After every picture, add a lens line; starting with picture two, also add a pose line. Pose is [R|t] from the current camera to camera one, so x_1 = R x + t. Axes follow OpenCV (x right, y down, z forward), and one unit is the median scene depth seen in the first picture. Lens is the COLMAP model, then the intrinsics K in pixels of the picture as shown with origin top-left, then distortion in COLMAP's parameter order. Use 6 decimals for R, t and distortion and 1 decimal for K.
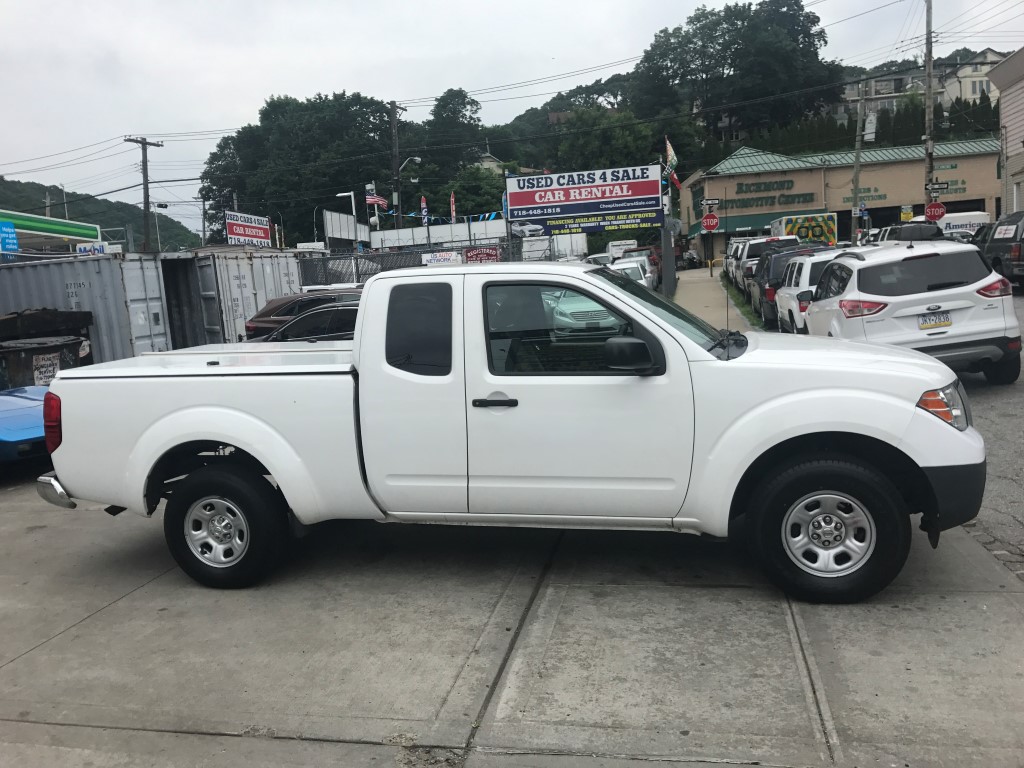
lens RADIAL K [[838.9, 0, 500.0], [0, 838.9, 397.9], [0, 0, 1]] dist [0.022422, -0.028749]
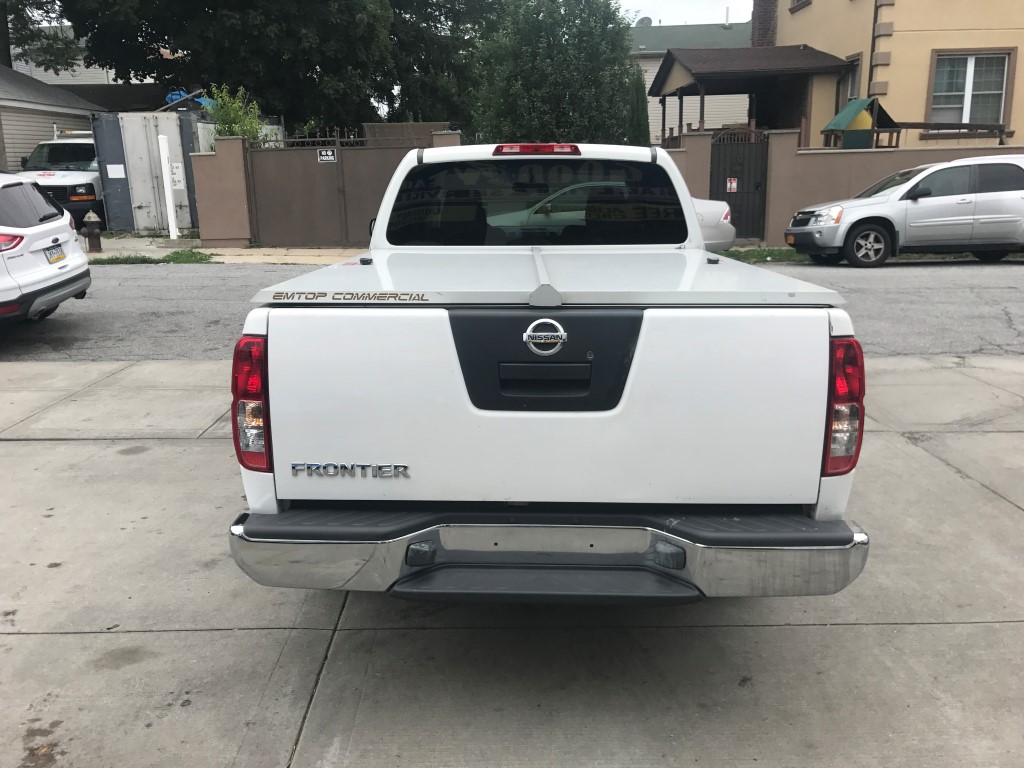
lens RADIAL K [[838.9, 0, 499.6], [0, 838.9, 389.9], [0, 0, 1]] dist [0.022422, -0.028749]
pose [[-0.215685, -0.170200, 0.961515, -1.201559], [0.162657, 0.964672, 0.207246, -0.134139], [-0.962820, 0.201097, -0.180381, 1.628948]]
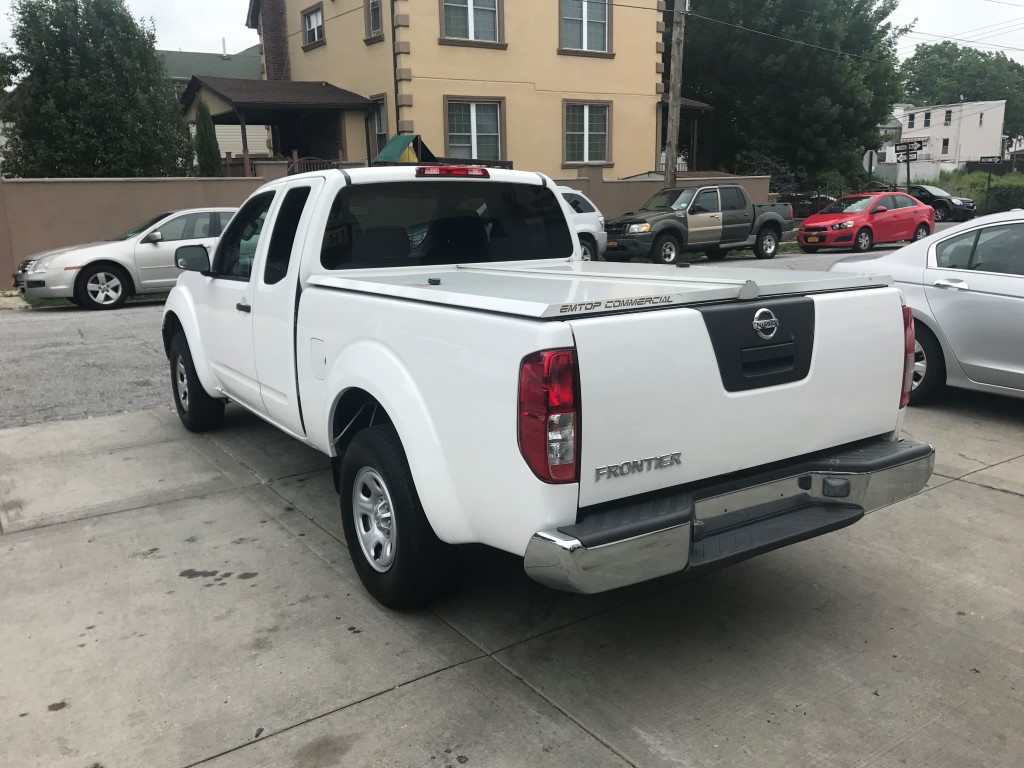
lens RADIAL K [[838.9, 0, 500.5], [0, 838.9, 390.0], [0, 0, 1]] dist [0.022422, -0.028749]
pose [[-0.725572, -0.072343, 0.684333, -0.966543], [0.161480, 0.948792, 0.271511, -0.216437], [-0.668932, 0.307507, -0.676735, 2.119357]]
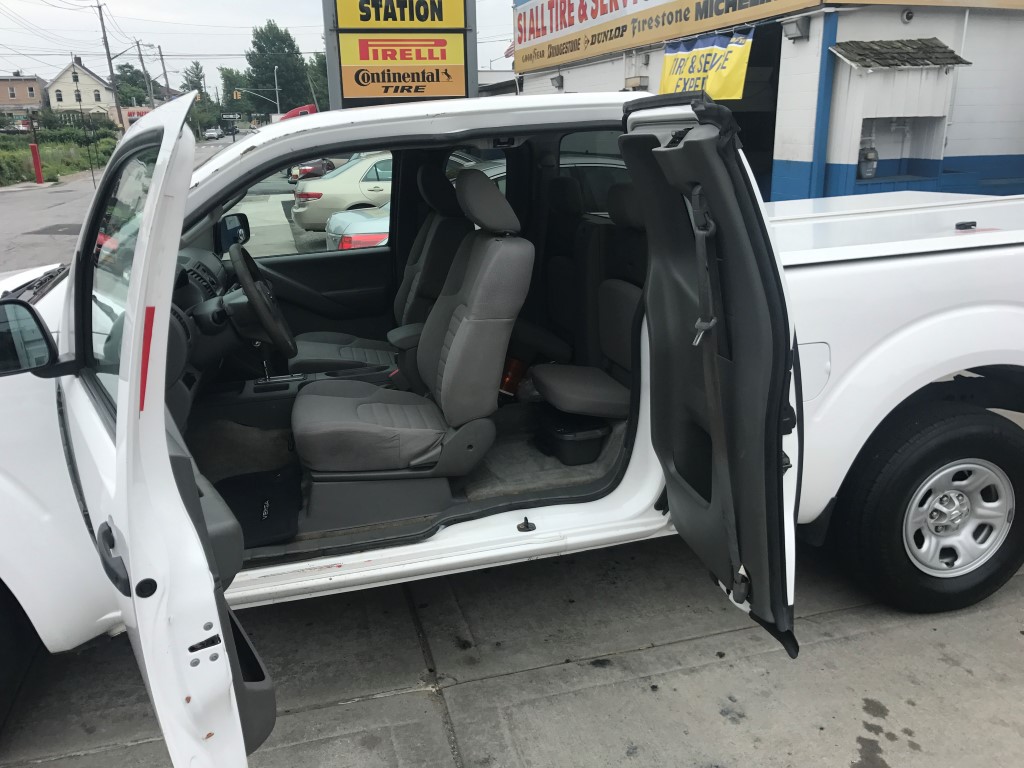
lens RADIAL K [[838.9, 0, 501.1], [0, 838.9, 389.2], [0, 0, 1]] dist [0.022422, -0.028749]
pose [[-0.882621, 0.224959, -0.412763, 0.316334], [0.029946, 0.903184, 0.428209, -0.297681], [0.469130, 0.365586, -0.803905, 2.020558]]
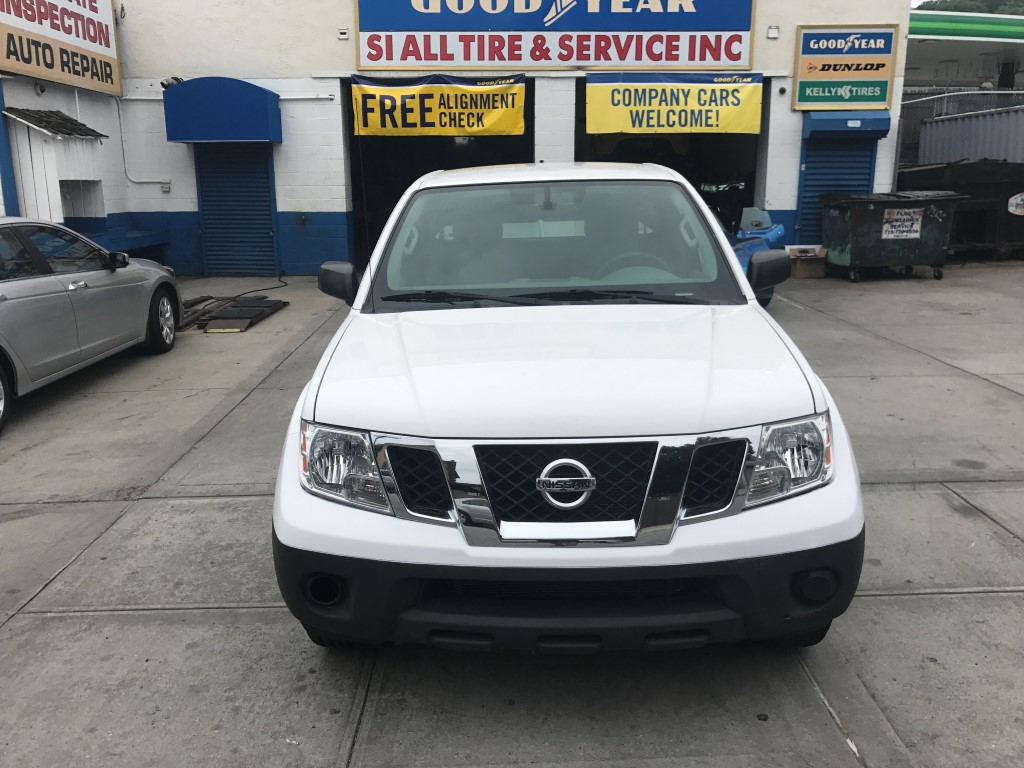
lens RADIAL K [[838.9, 0, 498.6], [0, 838.9, 388.1], [0, 0, 1]] dist [0.022422, -0.028749]
pose [[0.211770, 0.307998, -0.927519, 1.147819], [-0.127435, 0.949643, 0.286249, -0.239885], [0.968976, 0.057579, 0.240356, 0.975131]]
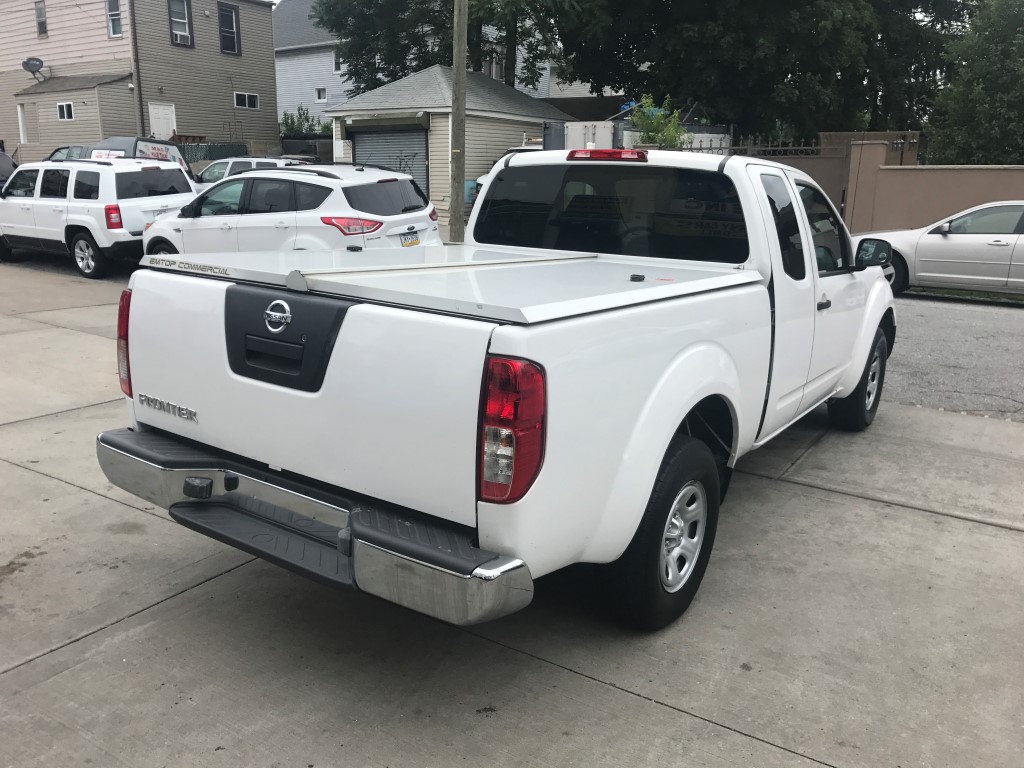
lens RADIAL K [[838.9, 0, 499.7], [0, 838.9, 390.8], [0, 0, 1]] dist [0.022422, -0.028749]
pose [[0.348923, -0.148867, 0.925252, -1.189510], [0.080055, 0.988429, 0.128842, -0.057501], [-0.933726, 0.029115, 0.356803, 1.100138]]
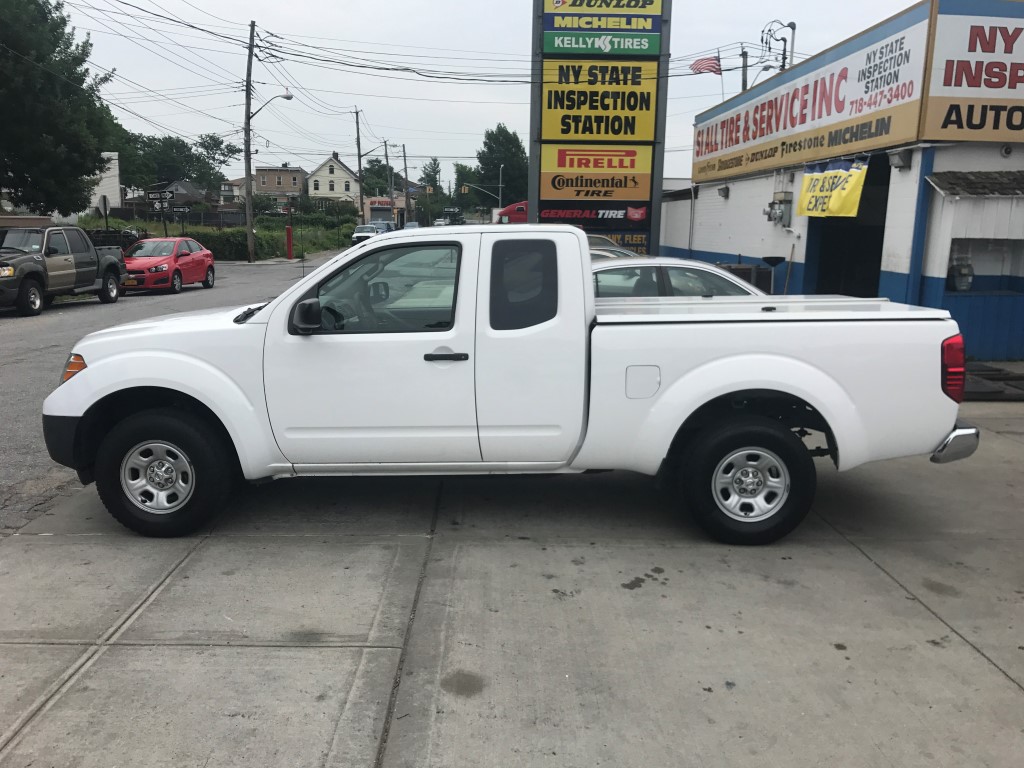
lens RADIAL K [[838.9, 0, 501.3], [0, 838.9, 412.5], [0, 0, 1]] dist [0.022422, -0.028749]
pose [[-0.972437, 0.103321, -0.209026, 0.277385], [0.024658, 0.937004, 0.348447, -0.392742], [0.231860, 0.333689, -0.913725, 2.626521]]
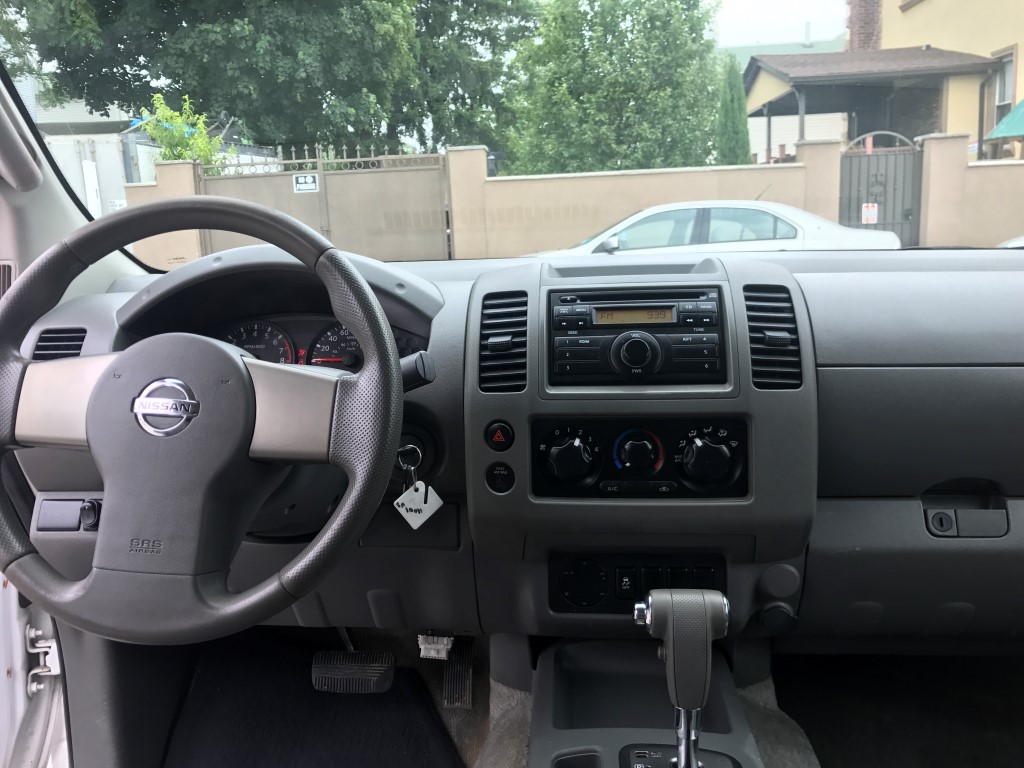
lens RADIAL K [[838.9, 0, 498.0], [0, 838.9, 385.7], [0, 0, 1]] dist [0.022422, -0.028749]
pose [[-0.154346, -0.107115, 0.982193, 0.026553], [0.177600, 0.974905, 0.134229, -0.096706], [-0.971924, 0.195156, -0.131449, 1.323457]]
